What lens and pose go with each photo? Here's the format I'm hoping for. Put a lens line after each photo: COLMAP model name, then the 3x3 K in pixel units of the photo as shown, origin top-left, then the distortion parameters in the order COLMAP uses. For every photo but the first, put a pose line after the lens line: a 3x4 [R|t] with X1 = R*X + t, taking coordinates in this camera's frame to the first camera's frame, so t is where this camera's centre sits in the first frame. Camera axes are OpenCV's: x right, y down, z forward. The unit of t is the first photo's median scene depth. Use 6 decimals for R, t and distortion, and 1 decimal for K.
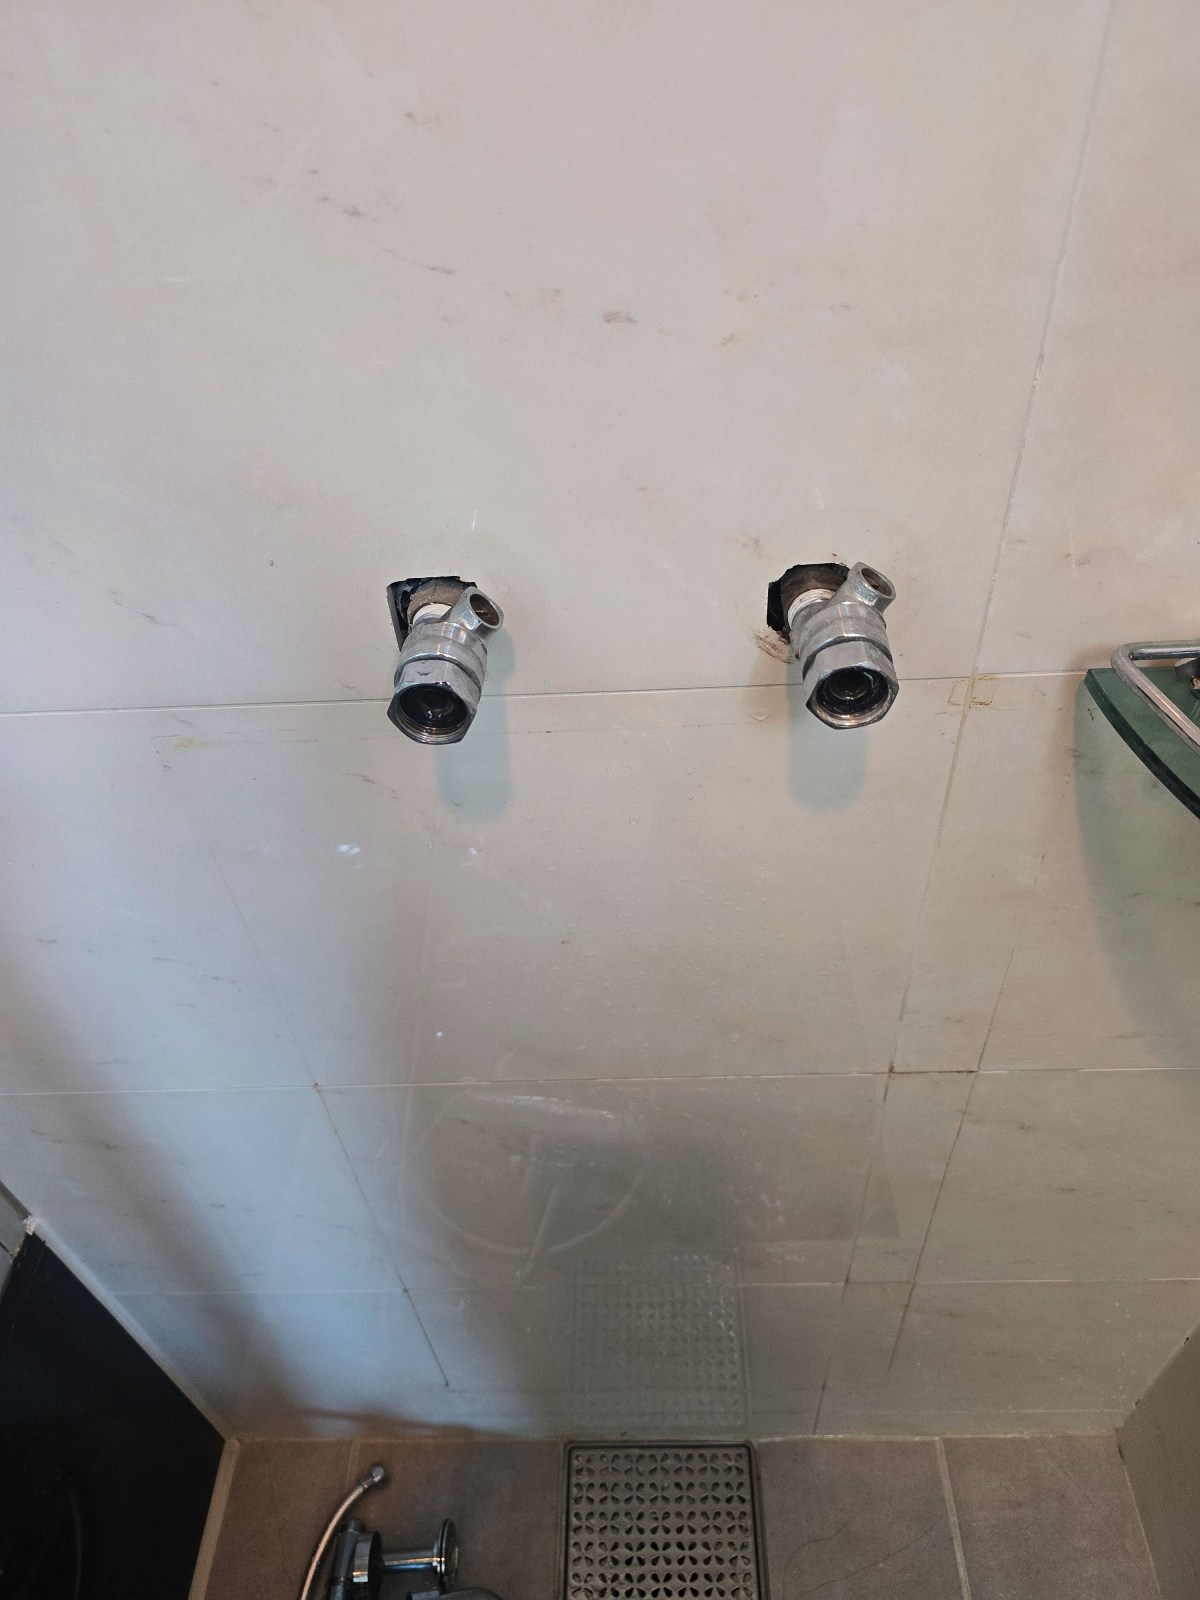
lens RADIAL K [[1102.0, 0, 617.3], [0, 1102.0, 795.0], [0, 0, 1]] dist [0.004705, 0.000439]
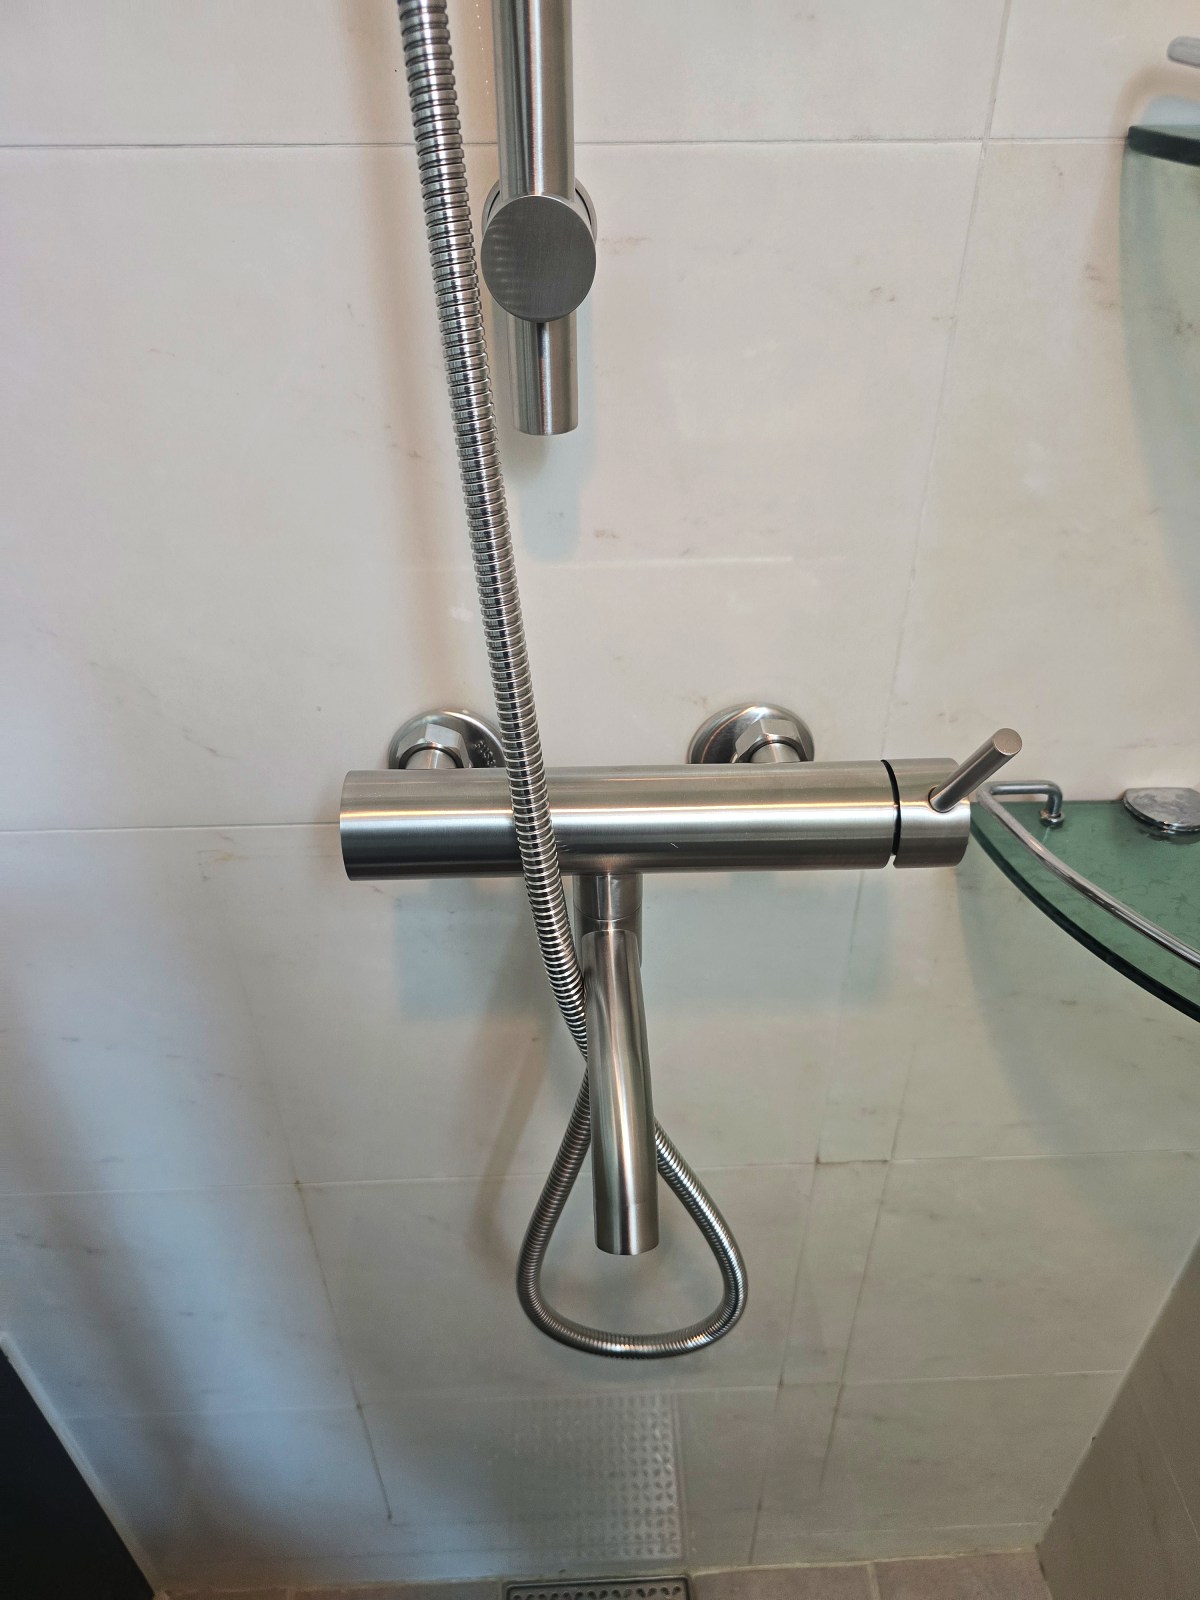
lens RADIAL K [[1096.3, 0, 623.0], [0, 1096.3, 804.4], [0, 0, 1]] dist [0.008552, -0.006334]
pose [[0.997162, 0.012652, 0.074220, -0.028459], [-0.002397, 0.990614, -0.136665, 0.030493], [-0.075252, 0.136099, 0.987833, -0.110175]]
